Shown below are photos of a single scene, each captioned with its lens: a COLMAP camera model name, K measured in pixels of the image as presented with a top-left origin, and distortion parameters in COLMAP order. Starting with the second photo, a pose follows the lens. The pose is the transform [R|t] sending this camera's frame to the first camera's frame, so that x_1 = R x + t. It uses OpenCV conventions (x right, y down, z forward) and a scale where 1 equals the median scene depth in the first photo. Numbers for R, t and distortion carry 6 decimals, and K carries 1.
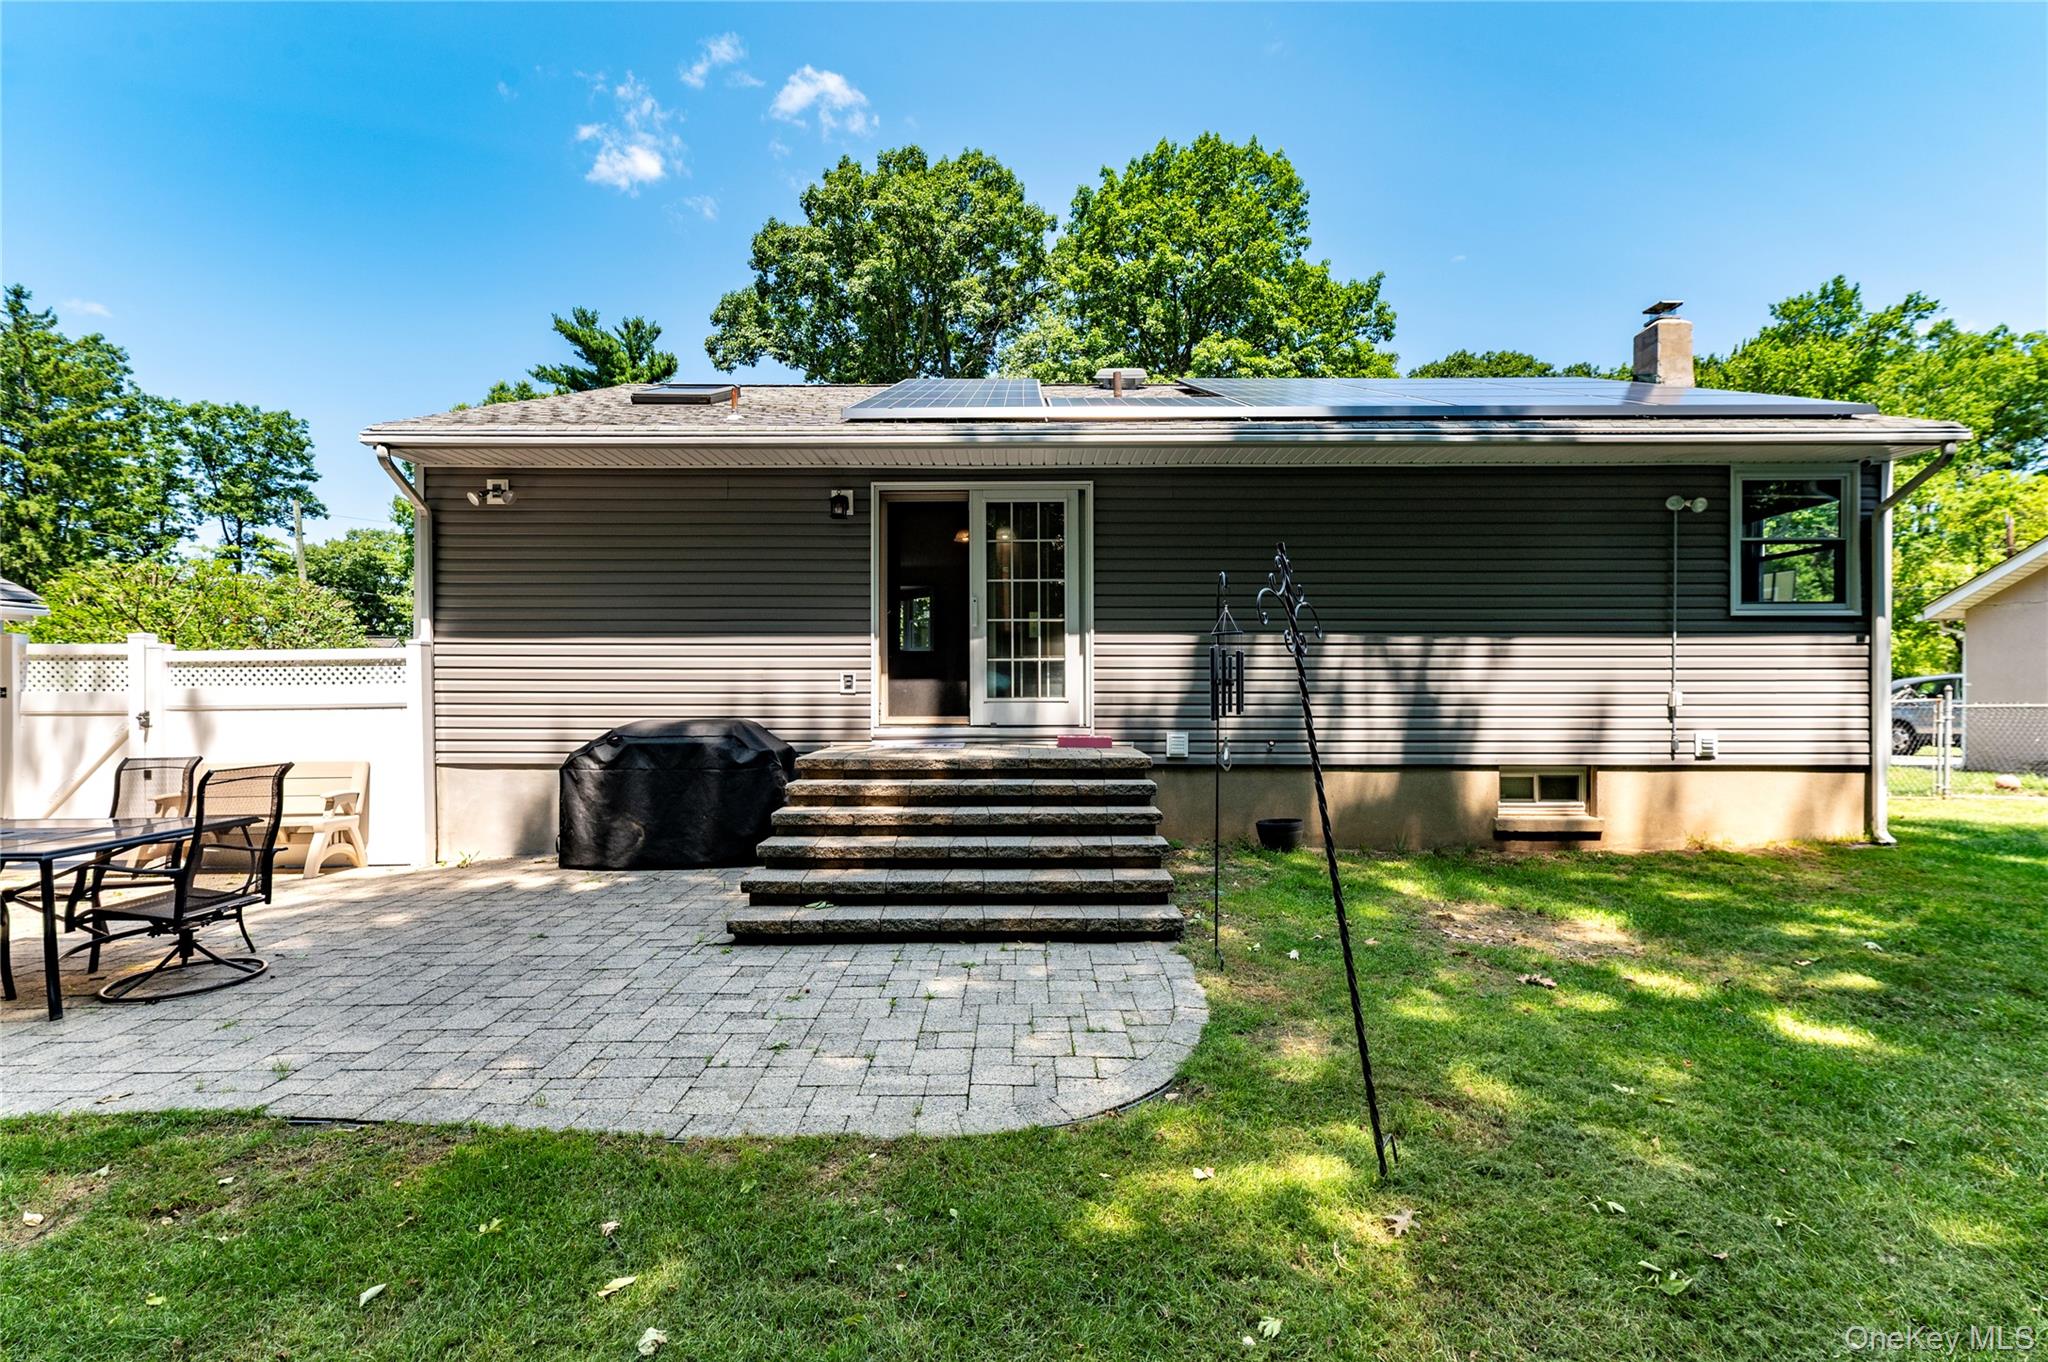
lens RADIAL K [[885.1, 0, 1012.0], [0, 885.1, 692.3], [0, 0, 1]] dist [0.002937, -0.000662]
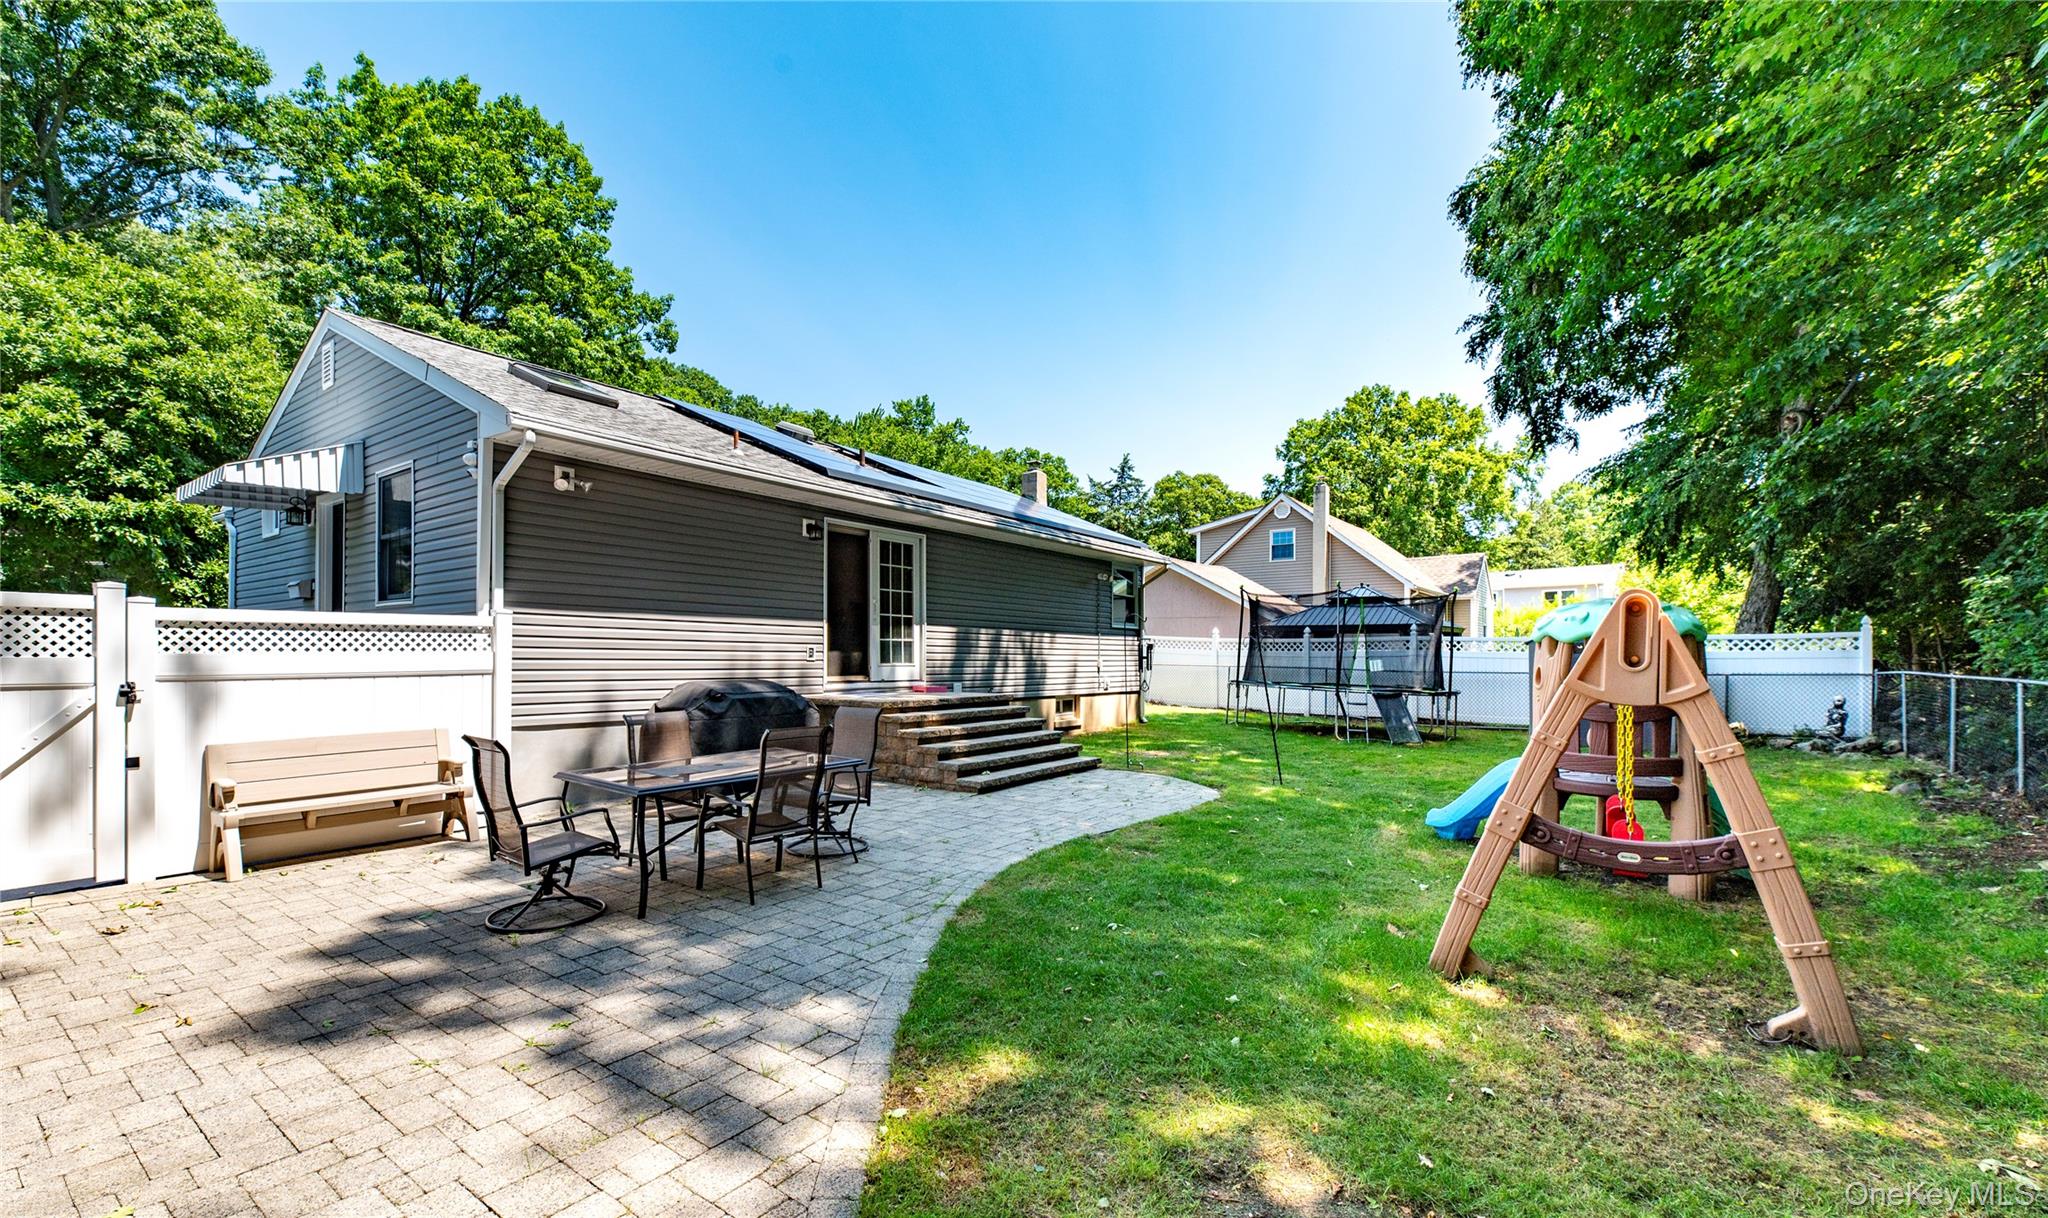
lens RADIAL K [[857.1, 0, 1011.3], [0, 857.1, 648.4], [0, 0, 1]] dist [0.004995, 0.000783]
pose [[0.581530, 0.012008, 0.813437, -1.133734], [-0.006119, 0.999927, -0.010386, -0.005759], [-0.813502, 0.001062, 0.581561, -0.078796]]
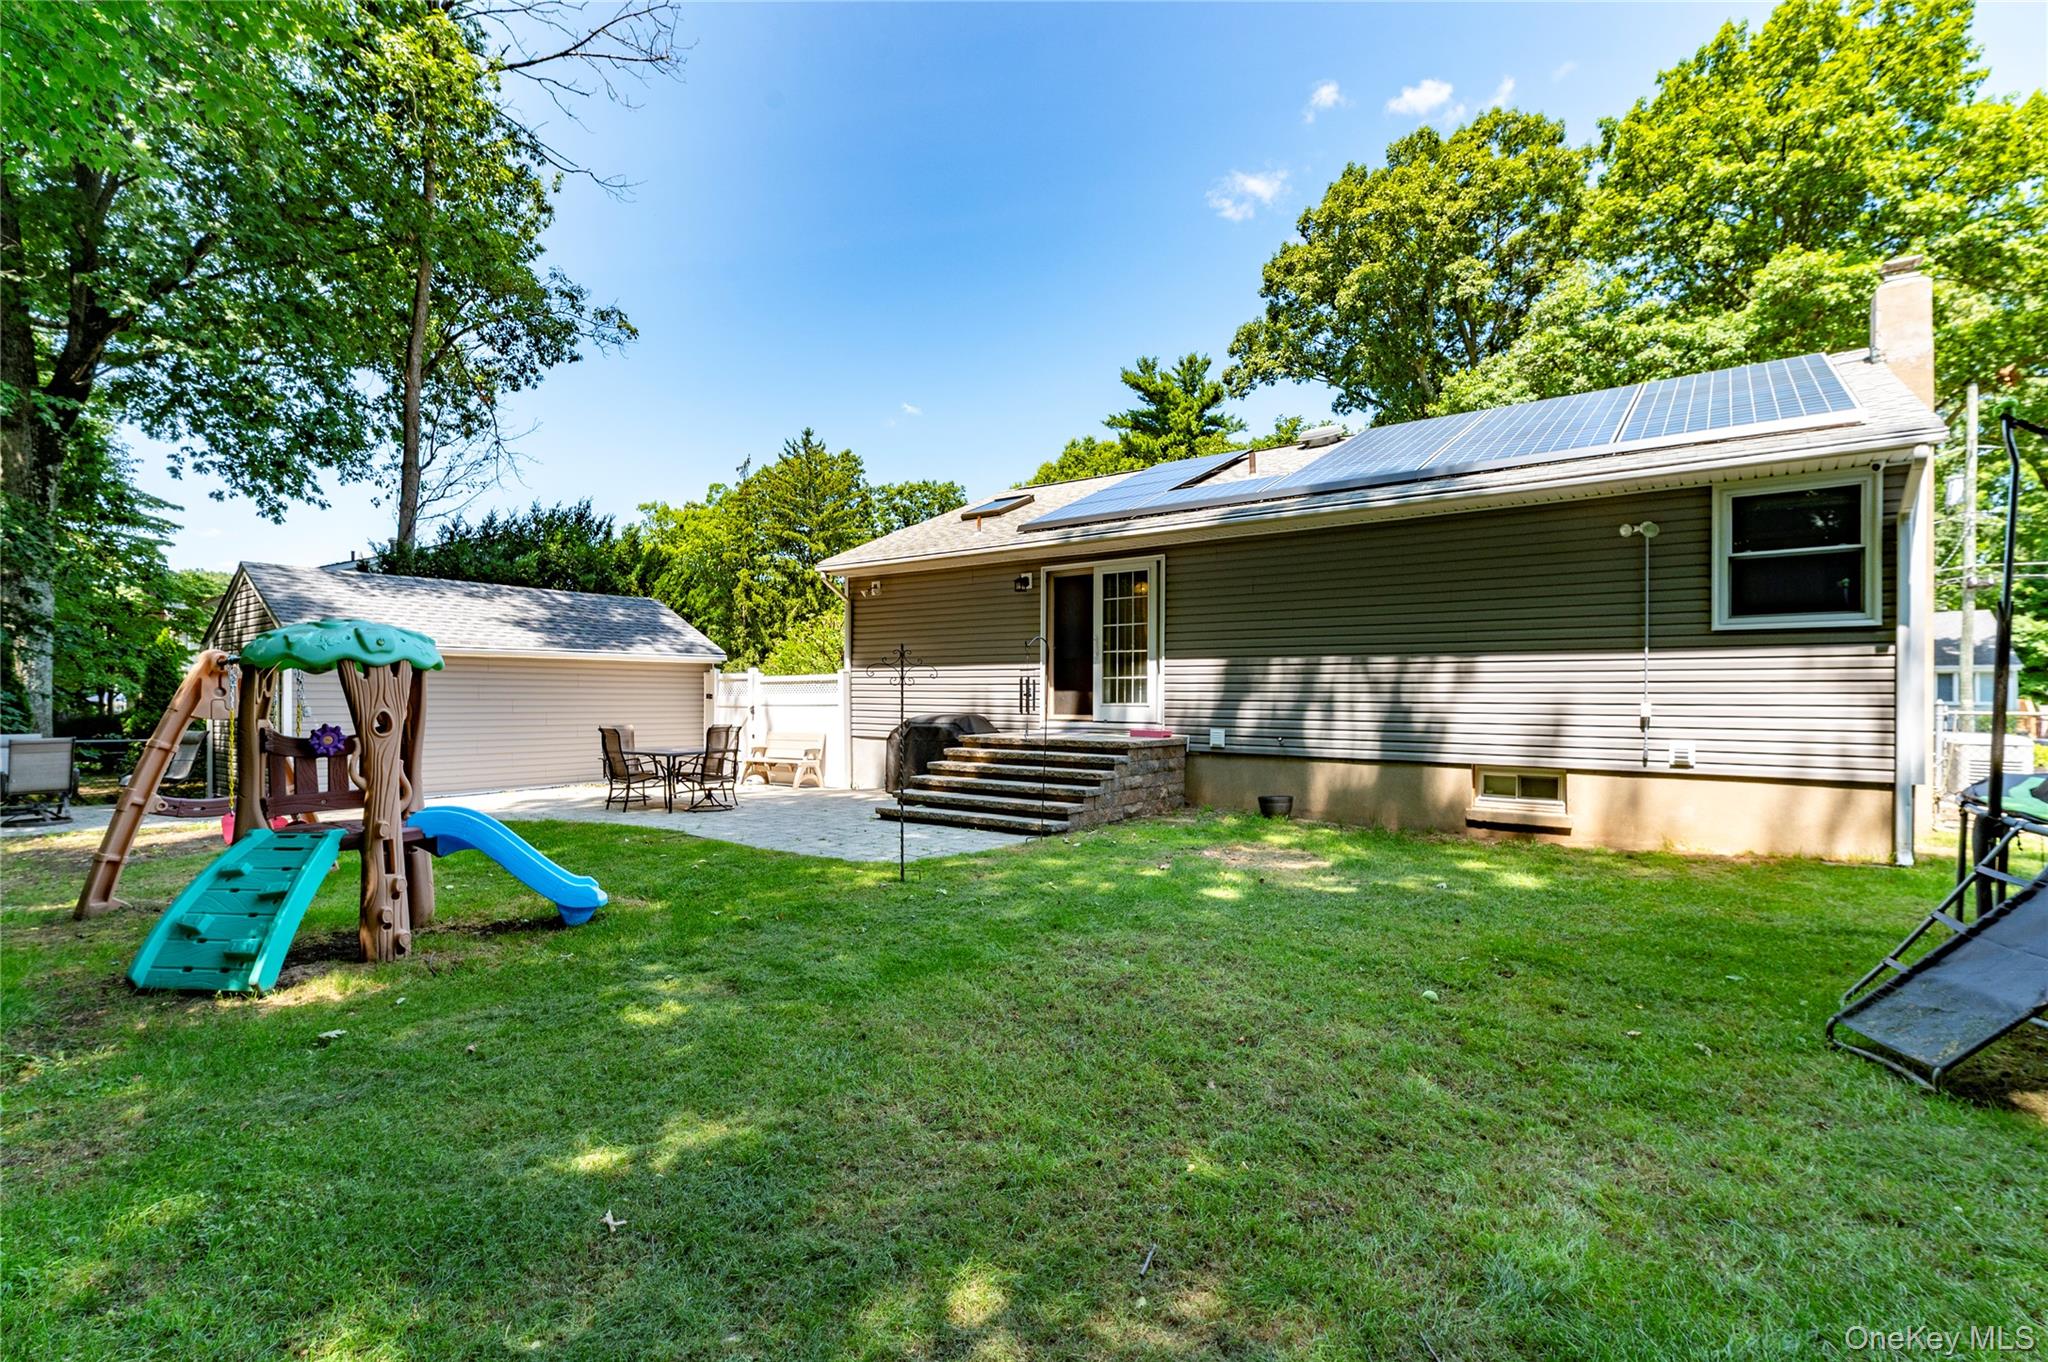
lens RADIAL K [[885.1, 0, 991.9], [0, 885.1, 698.6], [0, 0, 1]] dist [0.002937, -0.000662]
pose [[0.798198, 0.006141, -0.602364, 0.741562], [-0.005329, 0.999981, 0.003133, -0.005335], [0.602371, 0.000709, 0.798216, -0.325448]]
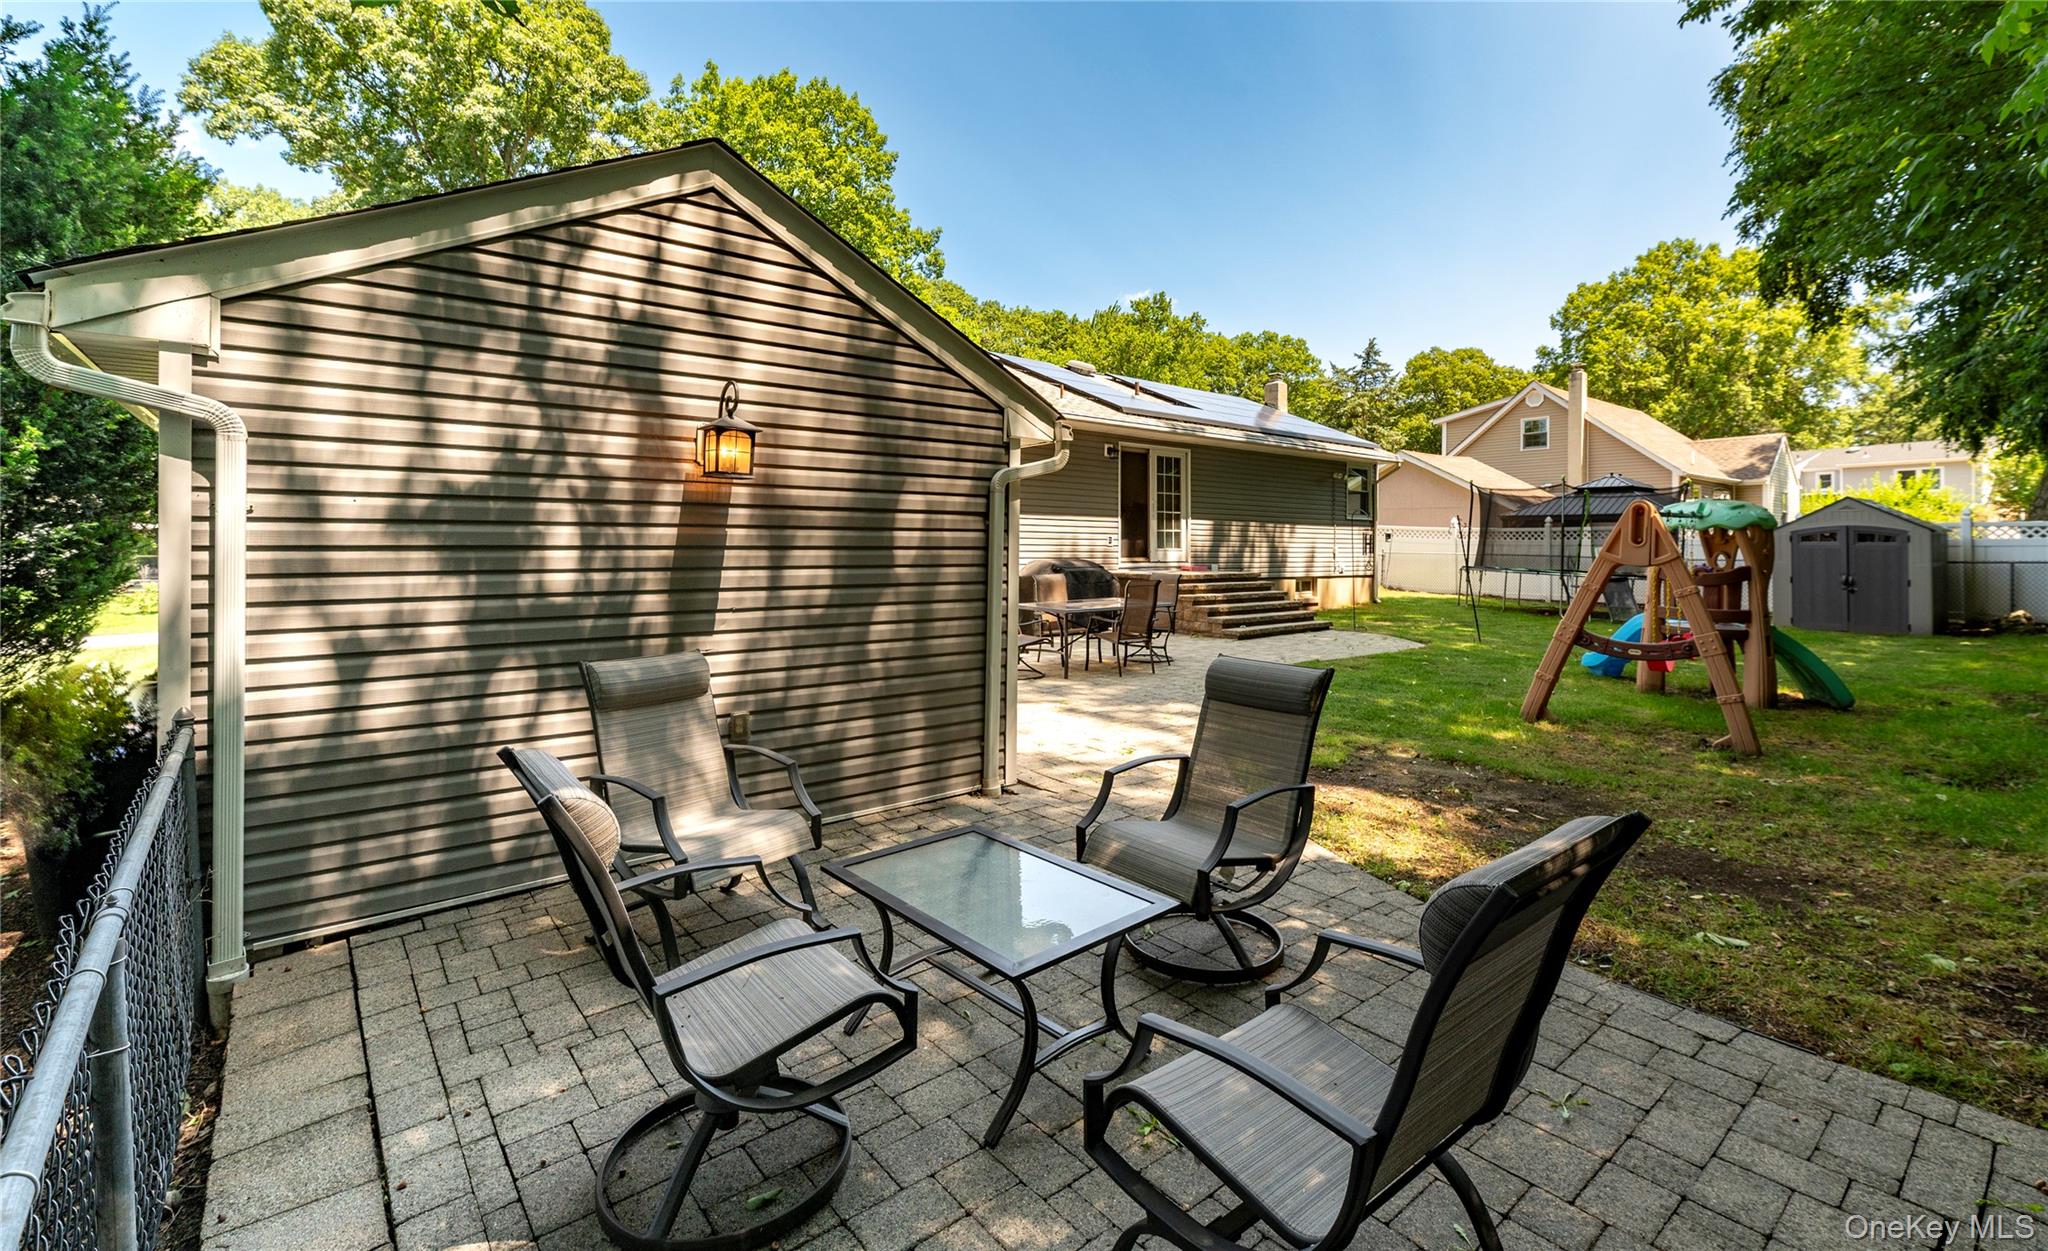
lens RADIAL K [[889.1, 0, 1007.8], [0, 889.1, 544.0], [0, 0, 1]] dist [-0.001908, -0.000509]
pose [[0.771869, 0.007566, 0.635736, -1.642853], [-0.006879, 0.999970, -0.003549, 0.006037], [-0.635744, -0.001634, 0.771898, -0.404221]]
